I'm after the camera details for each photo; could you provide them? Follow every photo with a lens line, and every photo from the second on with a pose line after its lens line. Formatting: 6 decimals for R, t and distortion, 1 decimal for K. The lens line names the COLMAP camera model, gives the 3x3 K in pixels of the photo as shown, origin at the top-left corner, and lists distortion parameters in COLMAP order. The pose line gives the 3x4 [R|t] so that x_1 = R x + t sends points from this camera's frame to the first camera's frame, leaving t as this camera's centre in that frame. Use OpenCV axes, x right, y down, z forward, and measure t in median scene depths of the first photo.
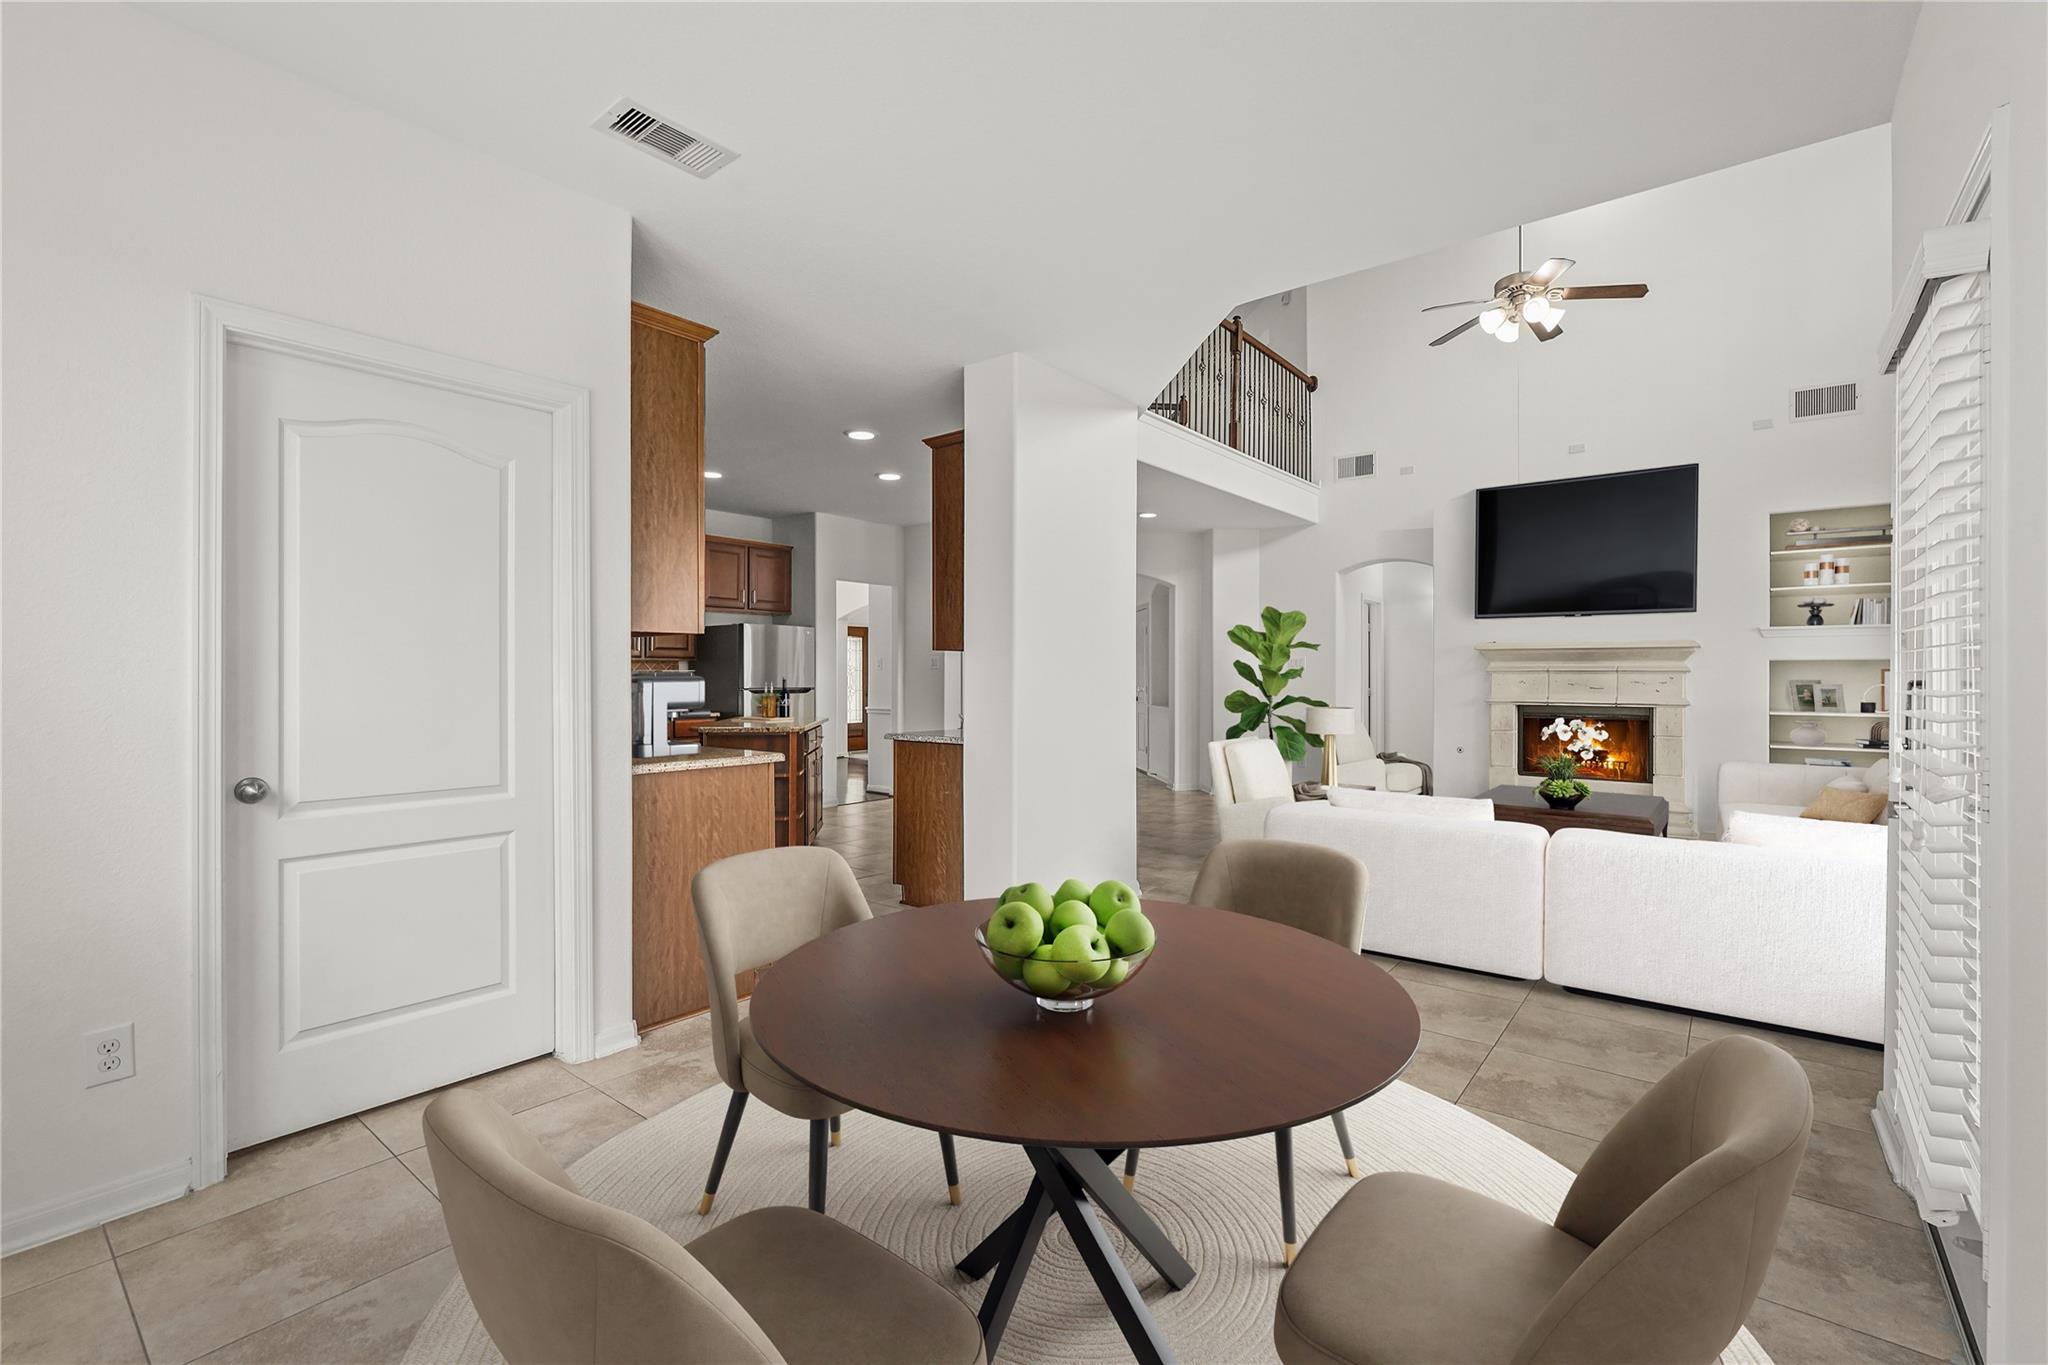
lens RADIAL K [[903.3, 0, 1022.2], [0, 903.3, 676.0], [0, 0, 1]] dist [-0.016341, 0.008138]
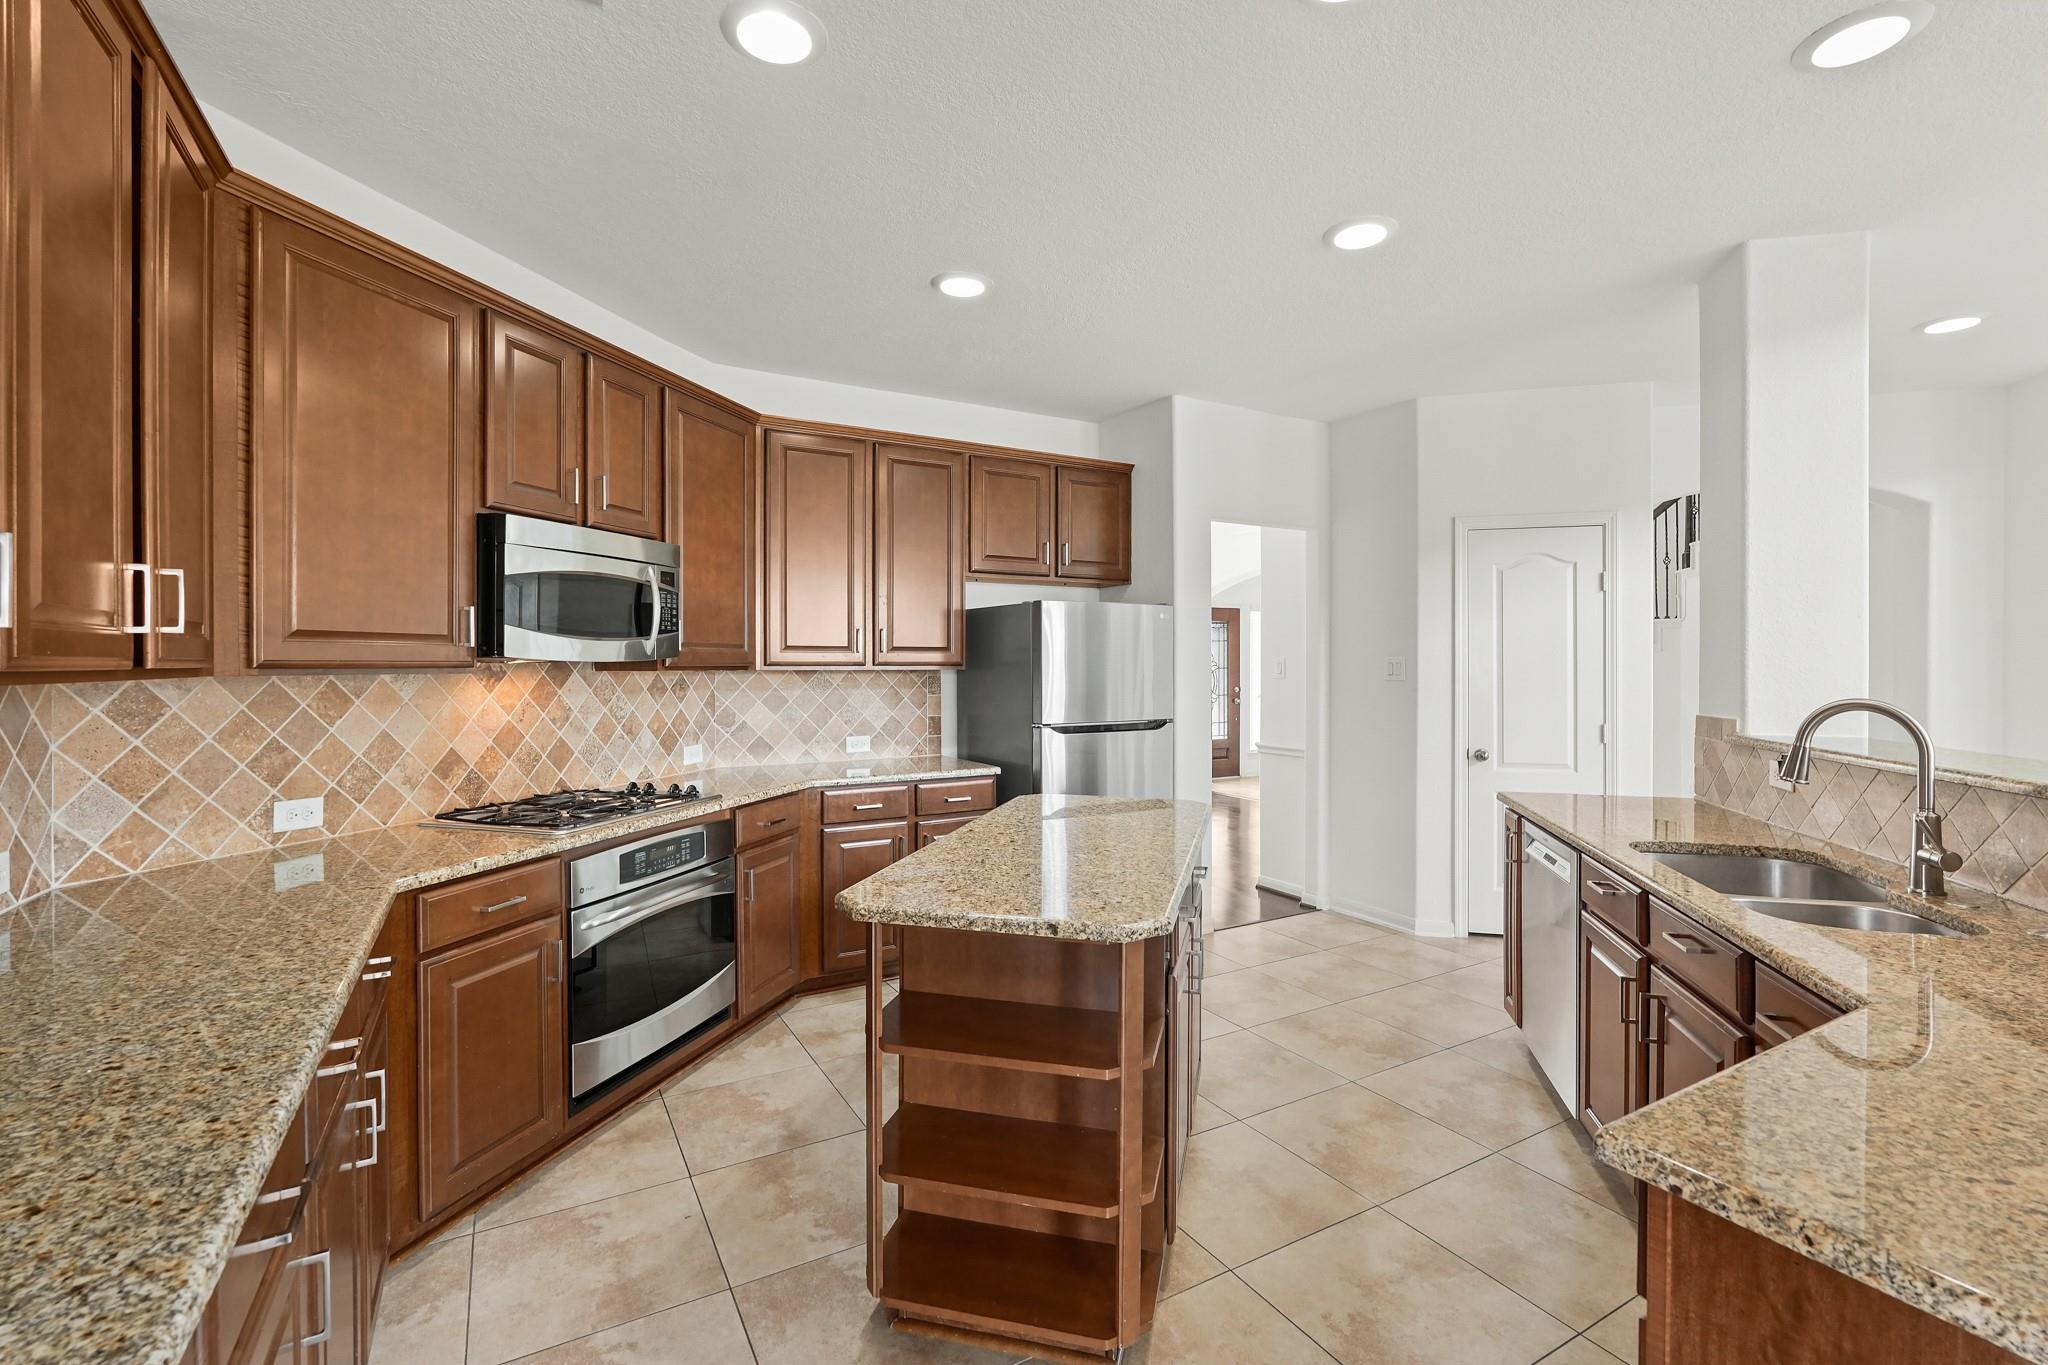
lens RADIAL K [[903.3, 0, 1027.3], [0, 903.3, 664.3], [0, 0, 1]] dist [-0.016341, 0.008138]
pose [[0.933041, 0.000761, -0.359770, -0.122593], [0.000838, 0.999990, 0.004289, -0.022867], [0.359769, -0.004303, 0.933031, 0.485764]]
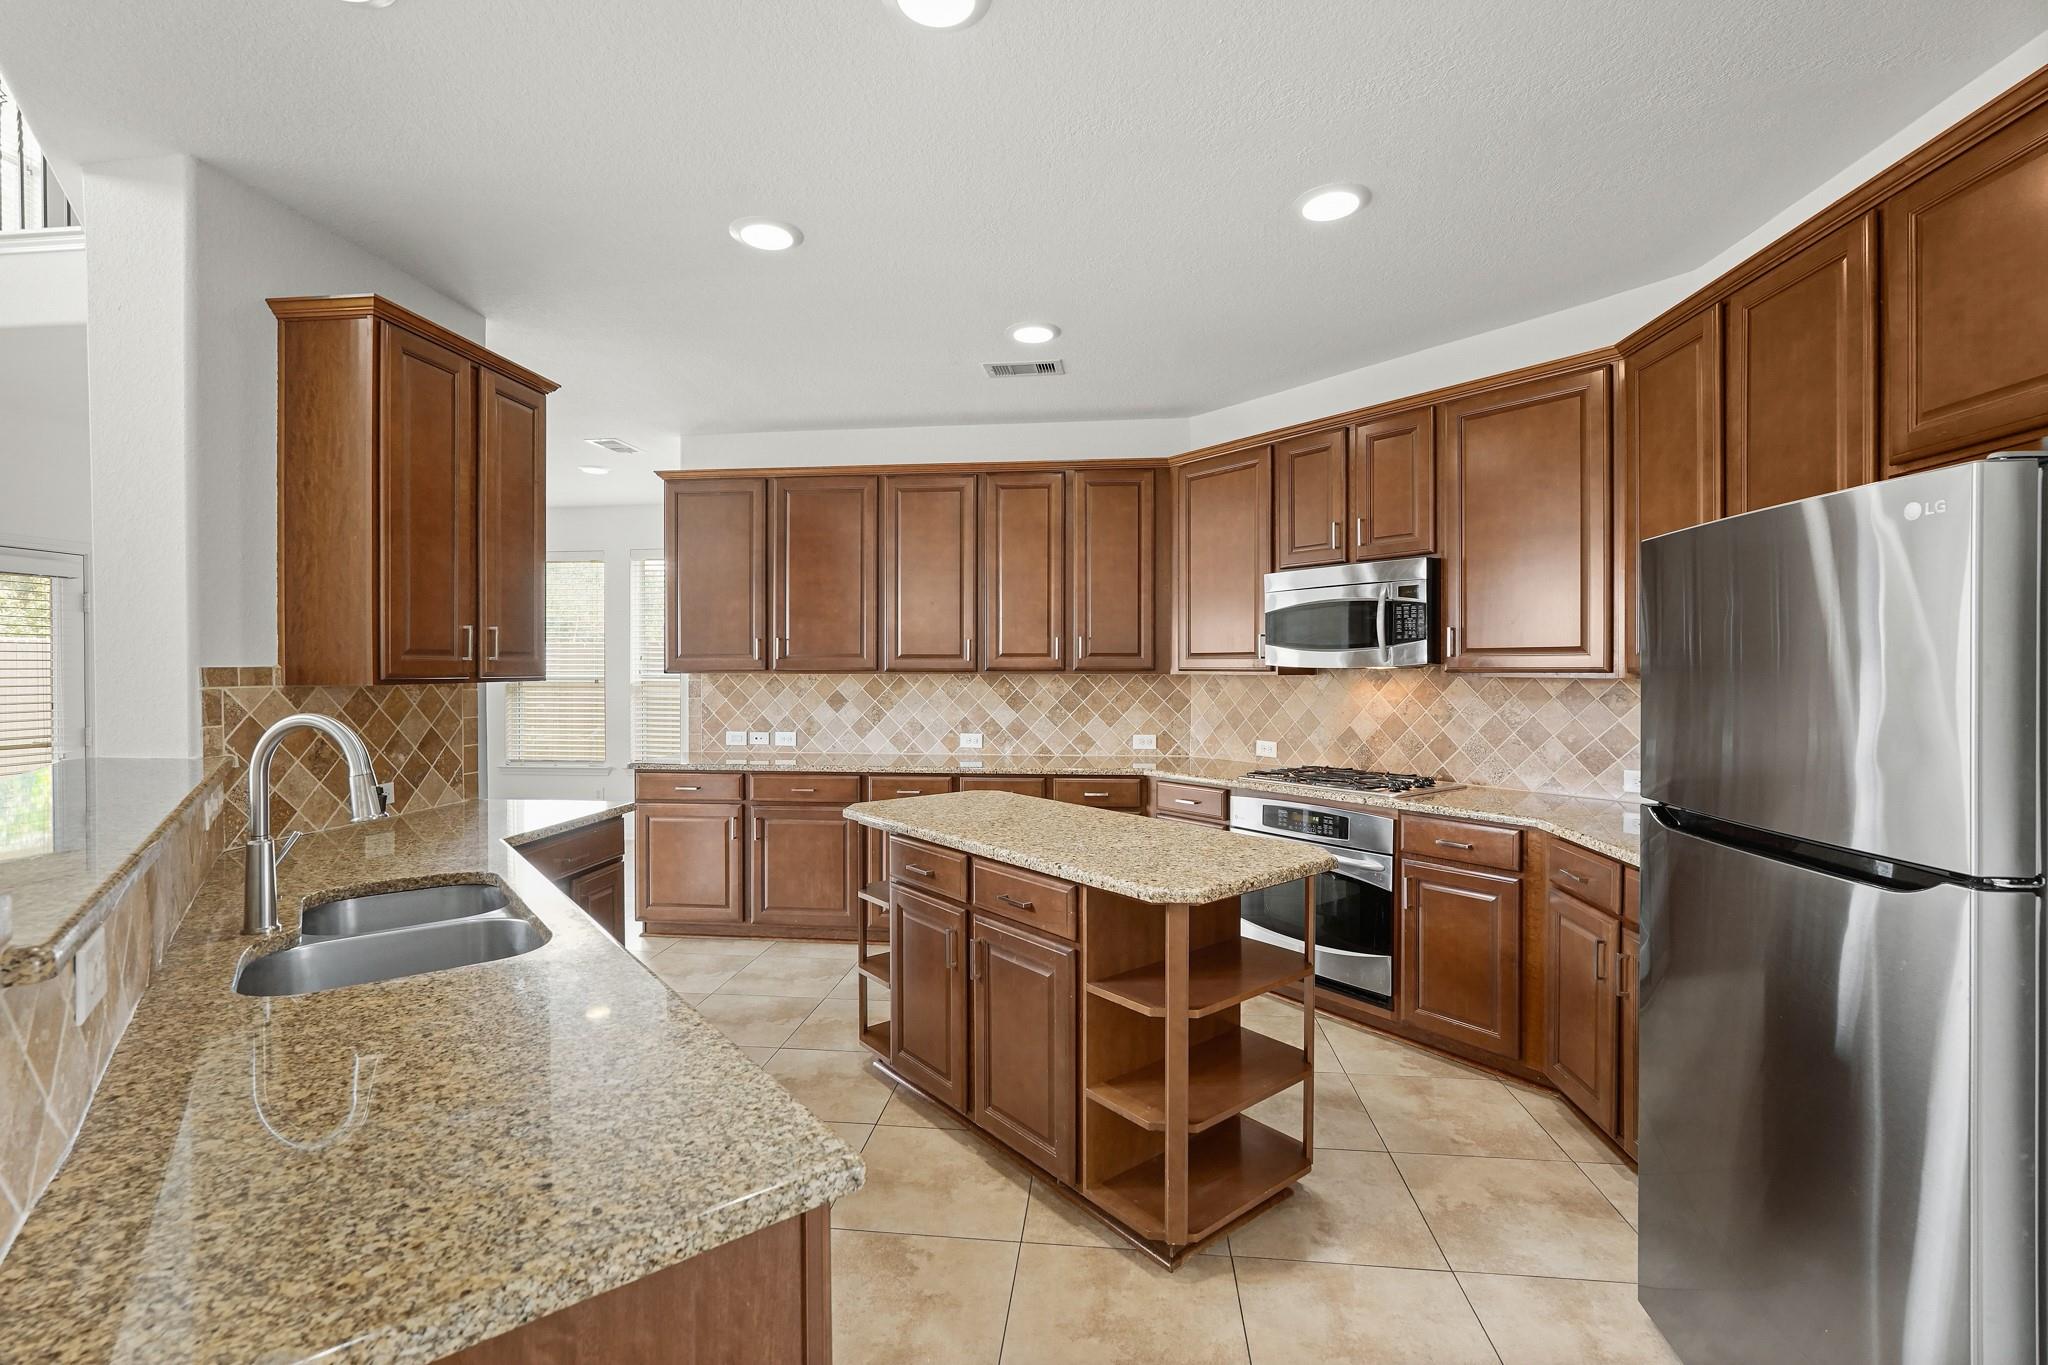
lens RADIAL K [[903.3, 0, 1024.1], [0, 903.3, 674.7], [0, 0, 1]] dist [-0.016341, 0.008138]
pose [[-0.846350, 0.004281, -0.532610, -0.025529], [0.001401, 0.999982, 0.005811, -0.021879], [0.532626, 0.004172, -0.846341, 1.073969]]
